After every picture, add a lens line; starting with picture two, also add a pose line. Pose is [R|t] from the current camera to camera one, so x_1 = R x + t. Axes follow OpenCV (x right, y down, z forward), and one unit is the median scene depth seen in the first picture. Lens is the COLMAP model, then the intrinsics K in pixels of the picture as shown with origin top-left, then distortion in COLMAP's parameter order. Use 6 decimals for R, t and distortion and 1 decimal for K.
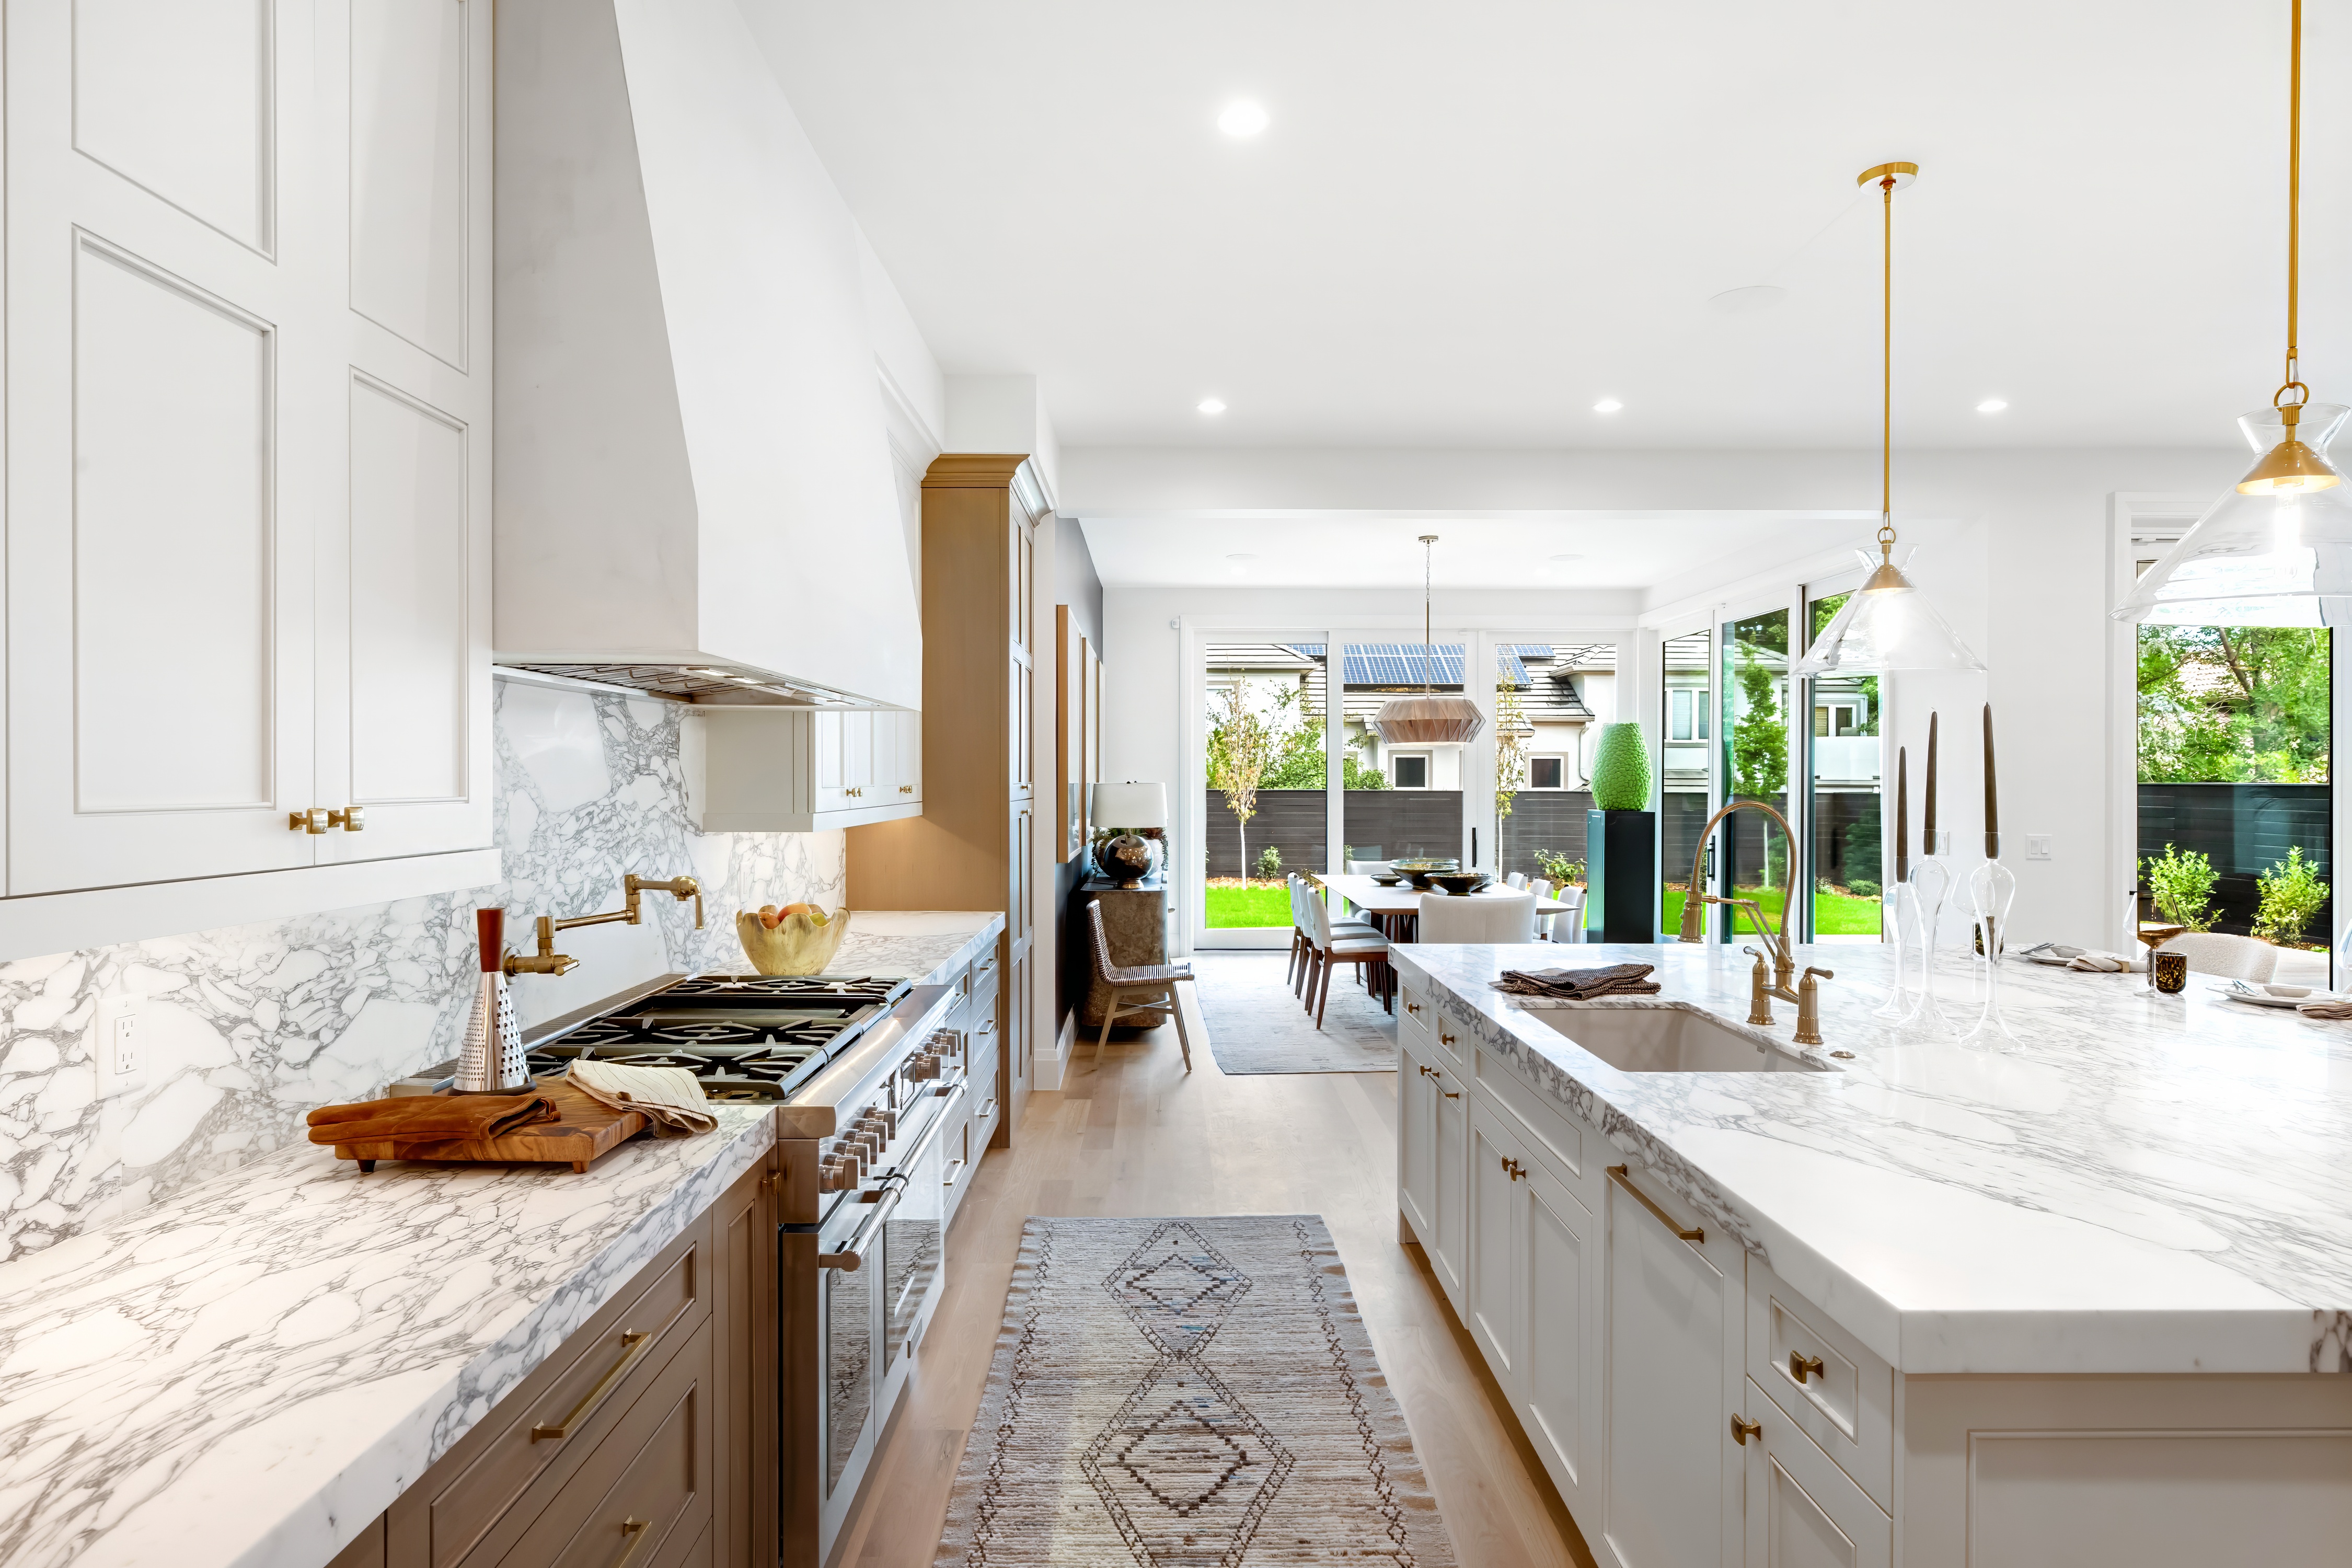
lens RADIAL K [[1281.7, 0, 1172.8], [0, 1281.7, 785.5], [0, 0, 1]] dist [-0.003220, -0.000821]
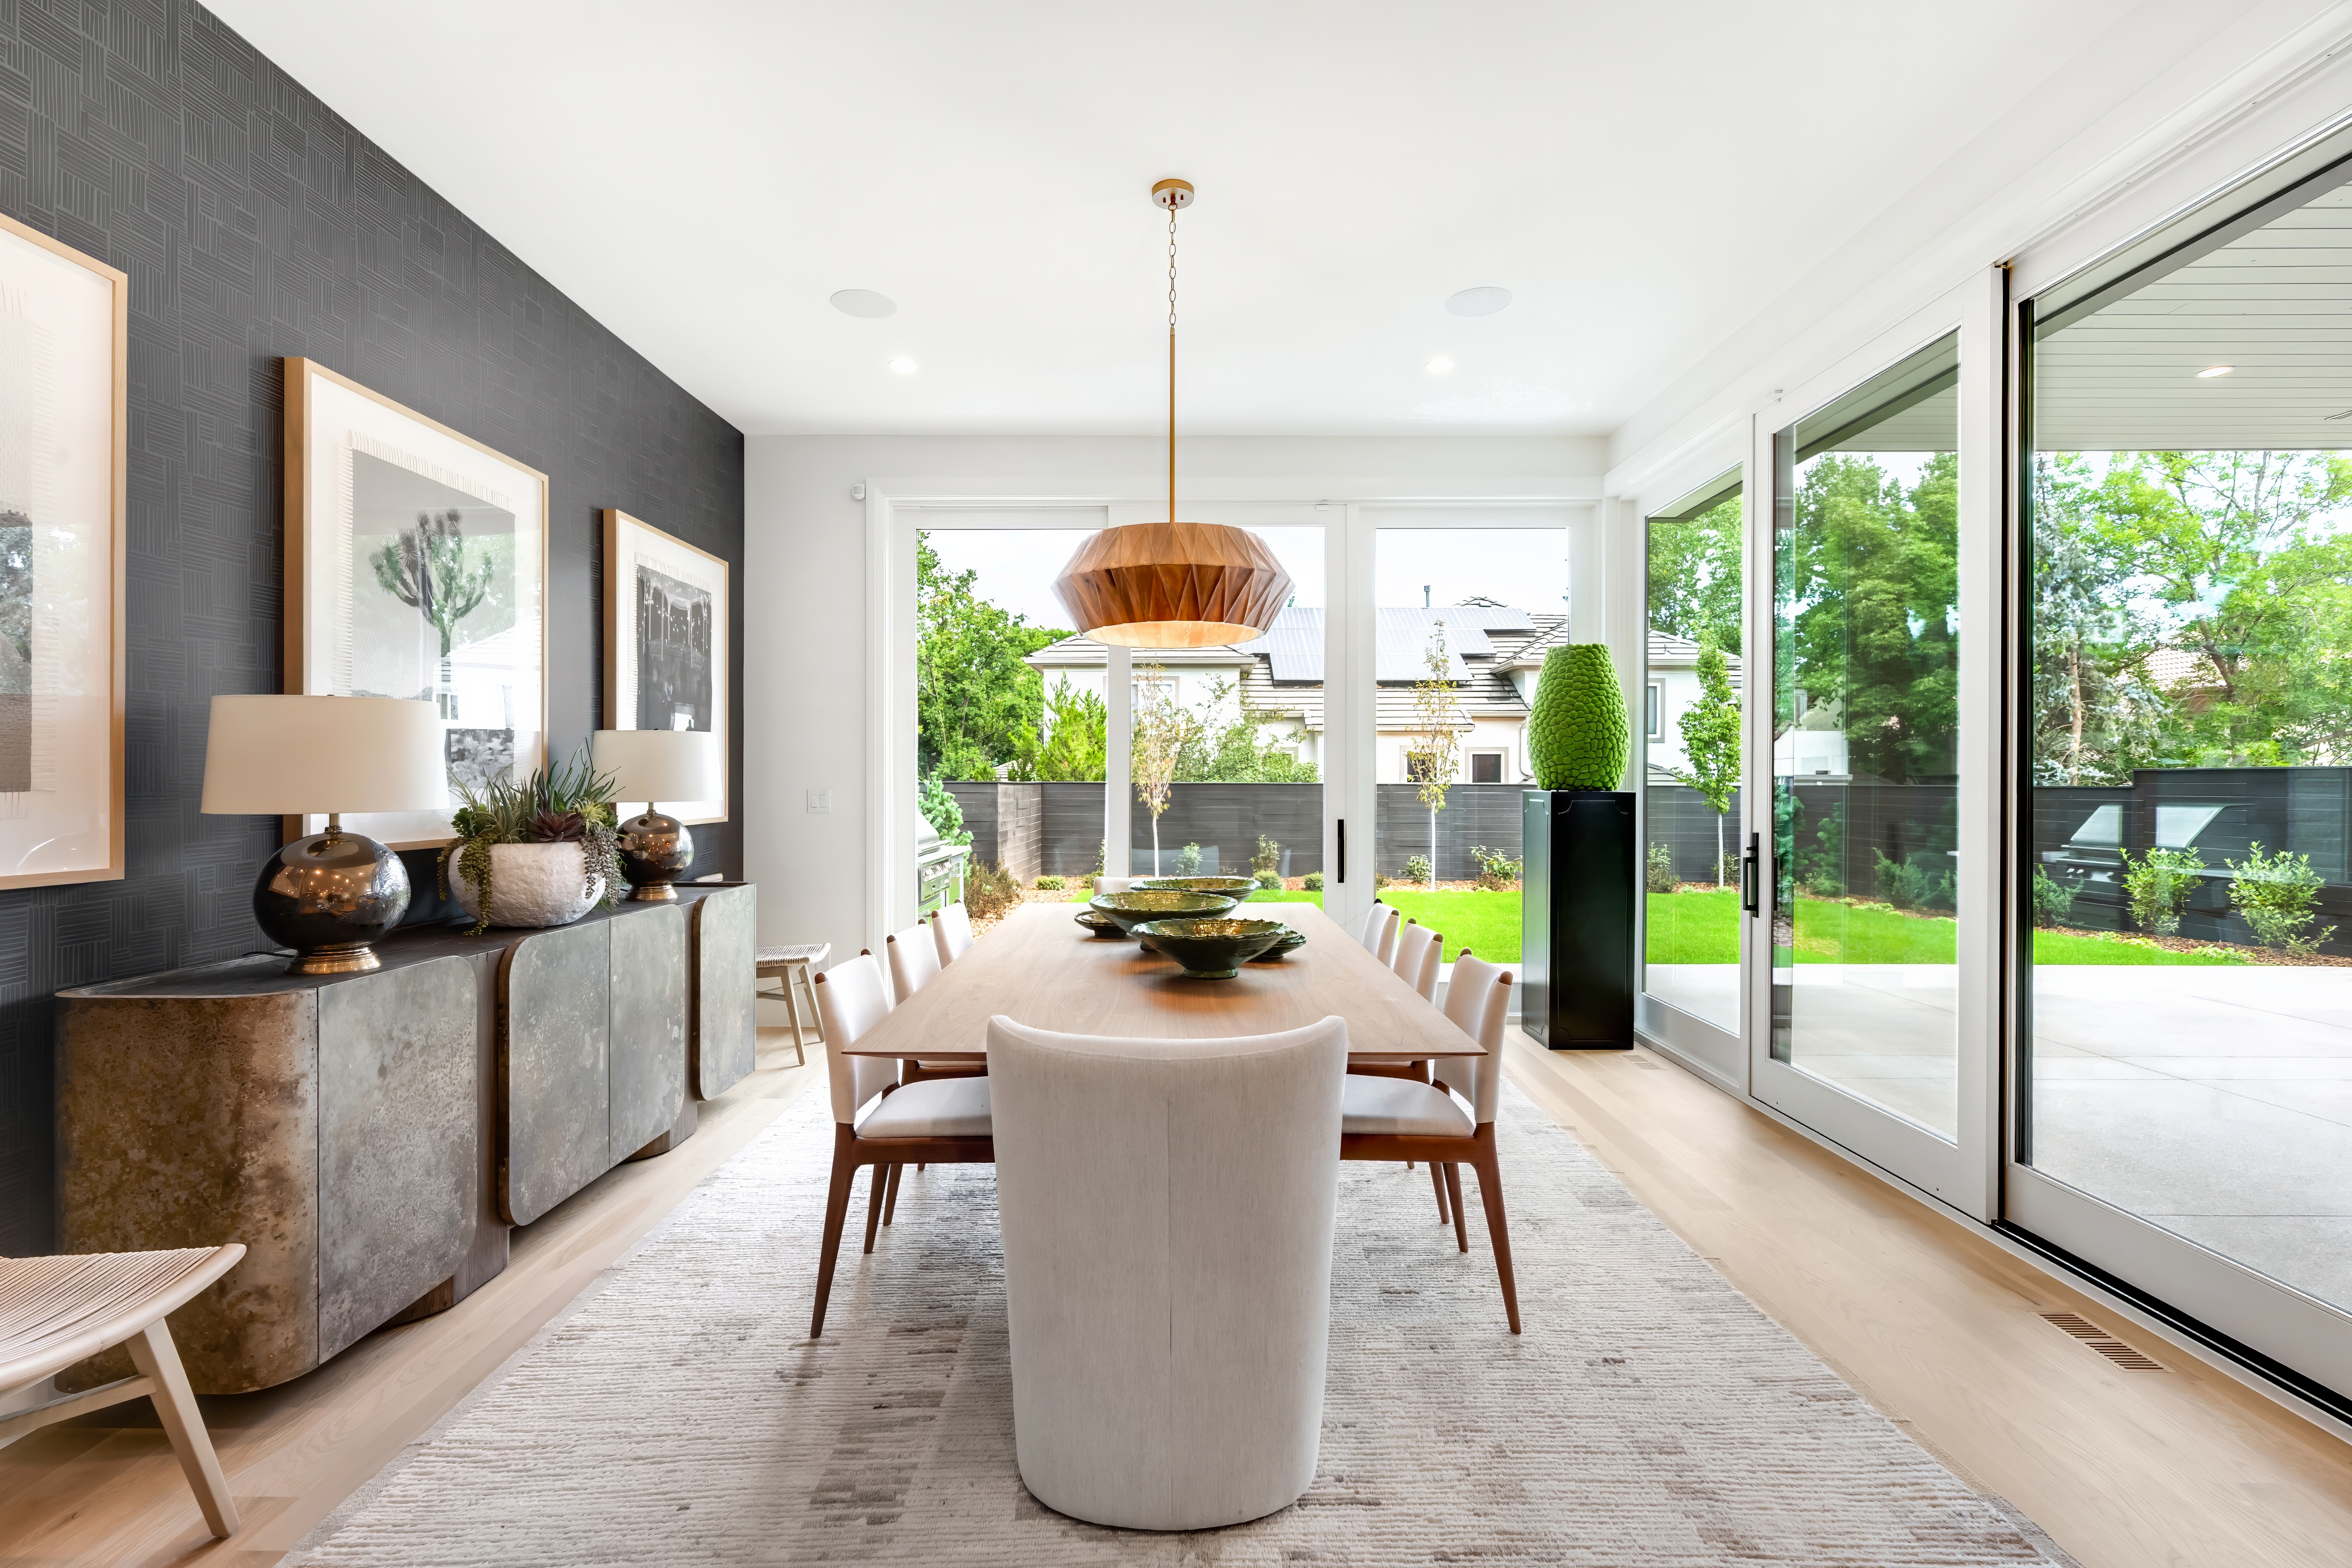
lens RADIAL K [[1075.8, 0, 1175.5], [0, 1075.8, 783.3], [0, 0, 1]] dist [0.000235, -0.001210]
pose [[0.999986, -0.000377, -0.005302, 0.073296], [0.000350, 0.999987, -0.005087, 0.008337], [0.005303, 0.005085, 0.999973, 0.221045]]
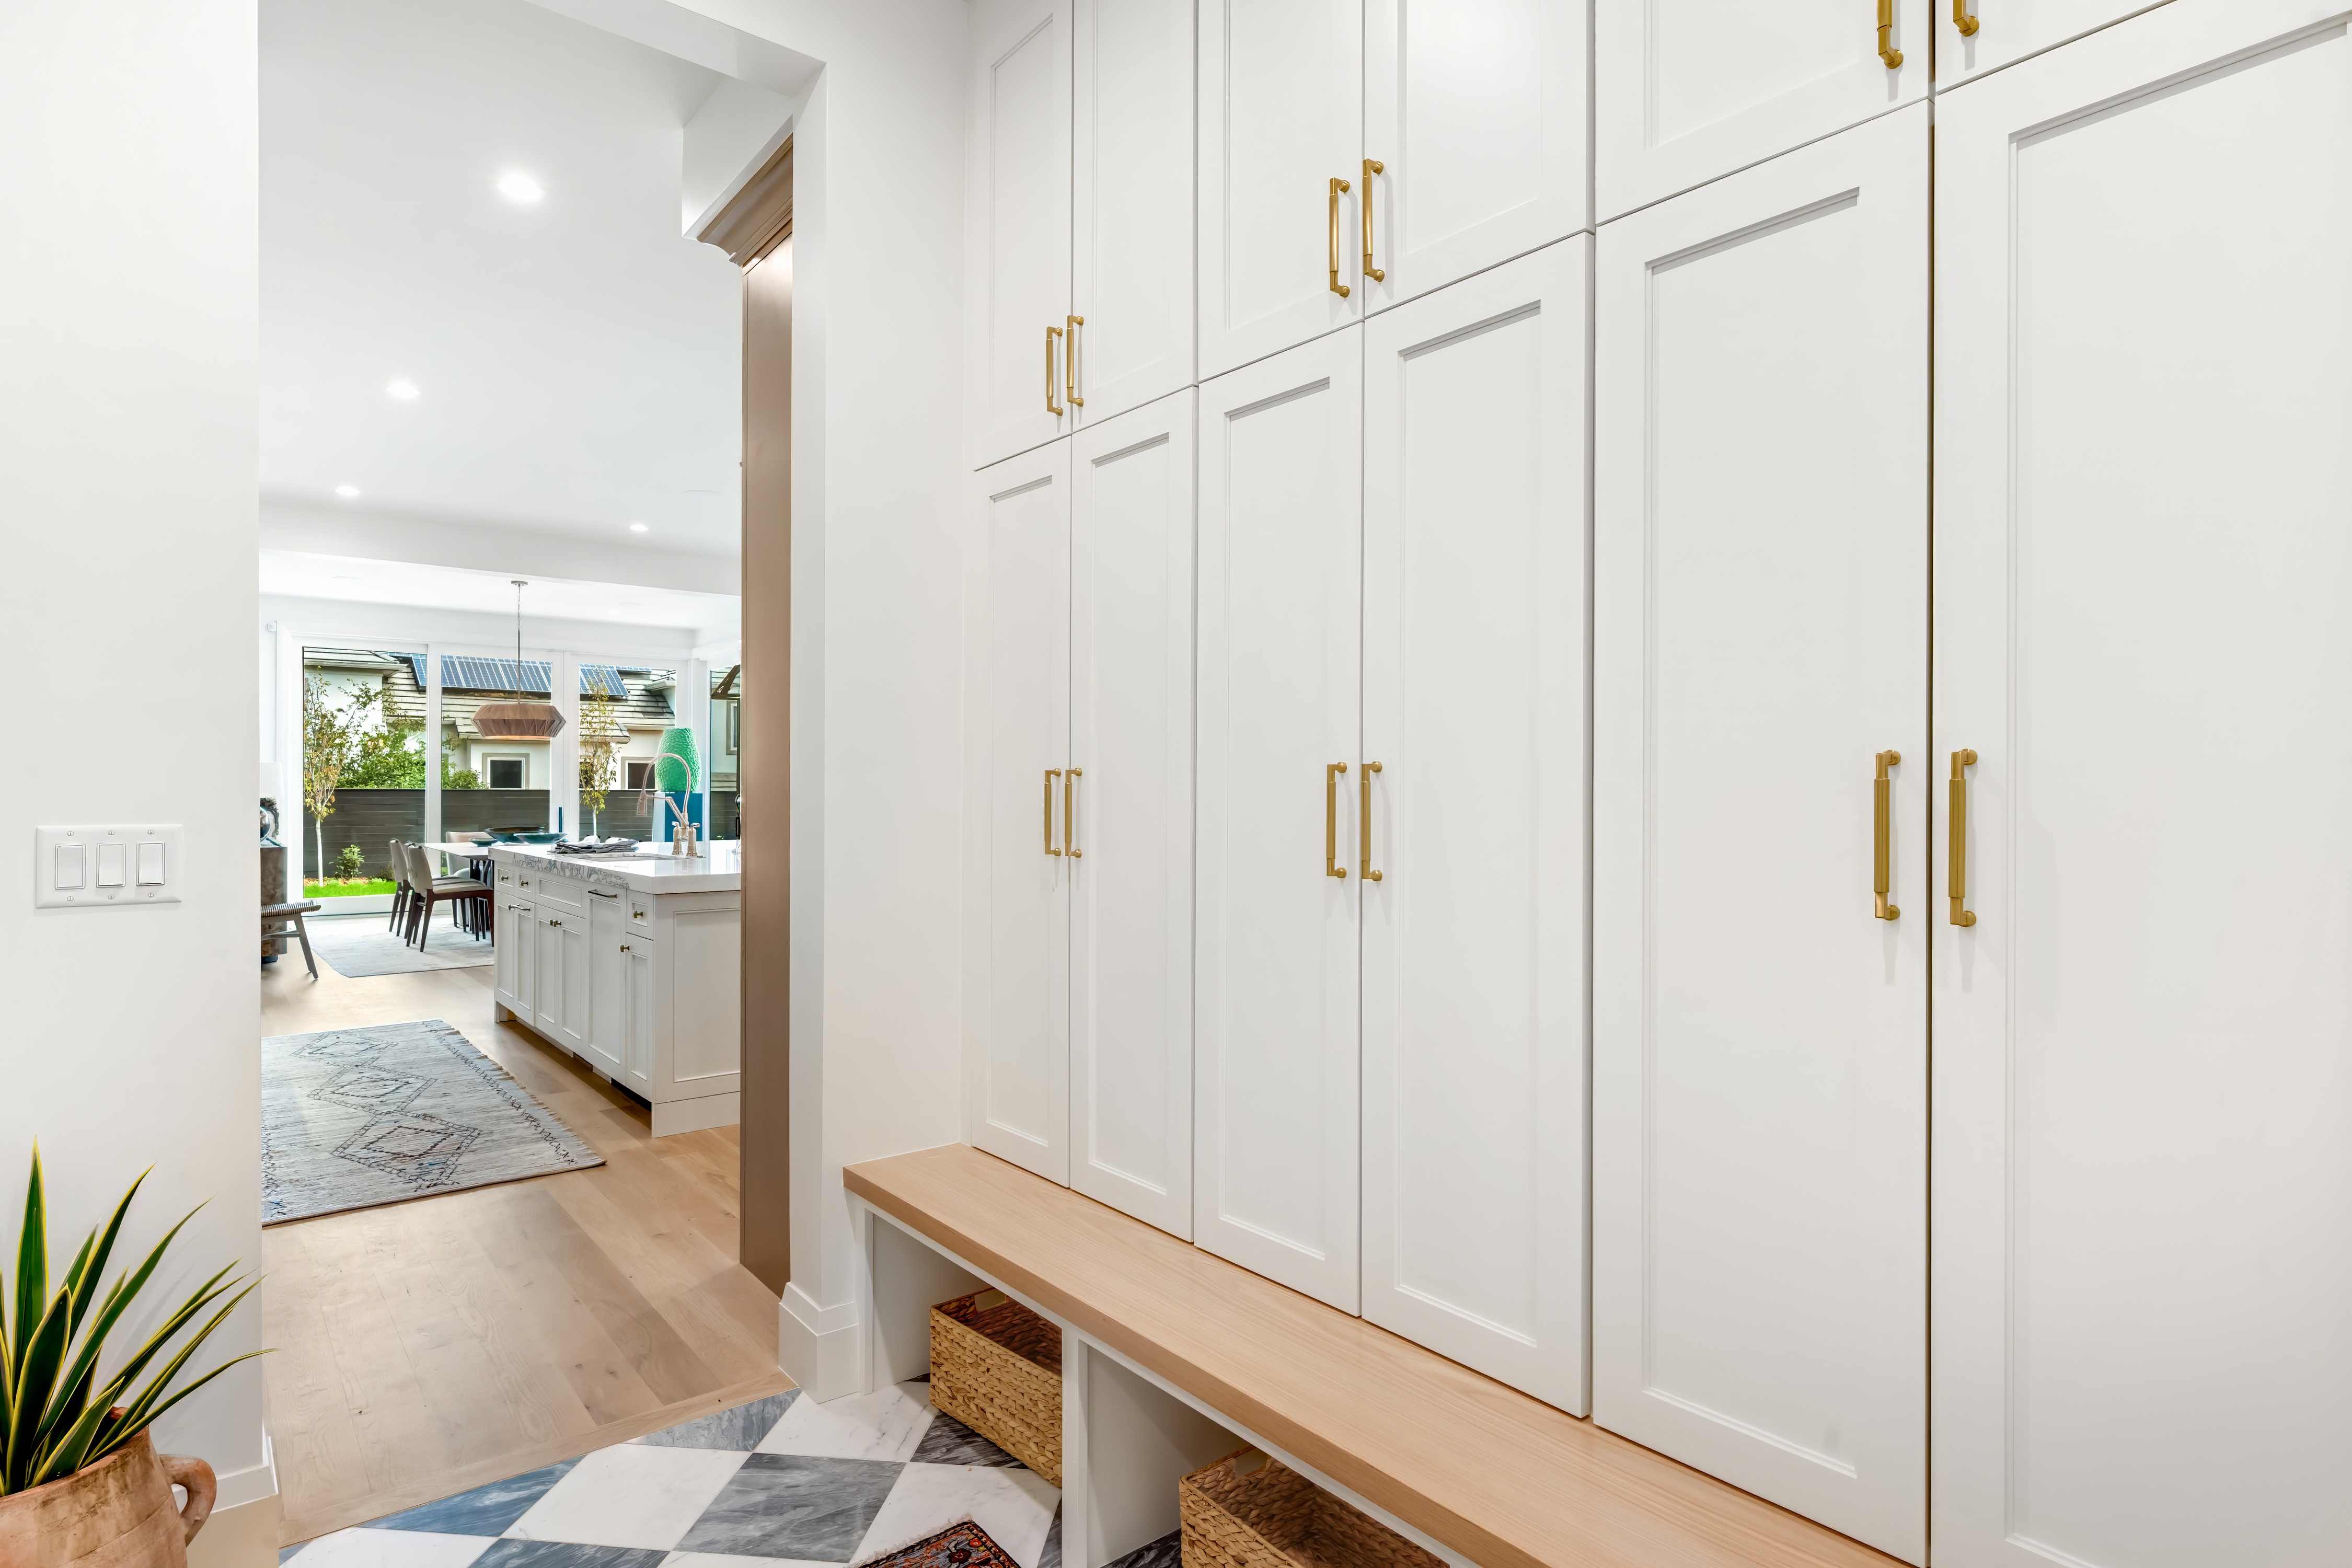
lens RADIAL K [[1197.9, 0, 1156.6], [0, 1197.9, 782.8], [0, 0, 1]] dist [-0.008301, -0.000979]
pose [[0.776904, 0.002310, 0.629615, -0.023628], [0.004014, 0.999955, -0.008621, 0.009996], [-0.629606, 0.009225, 0.776860, -0.134460]]
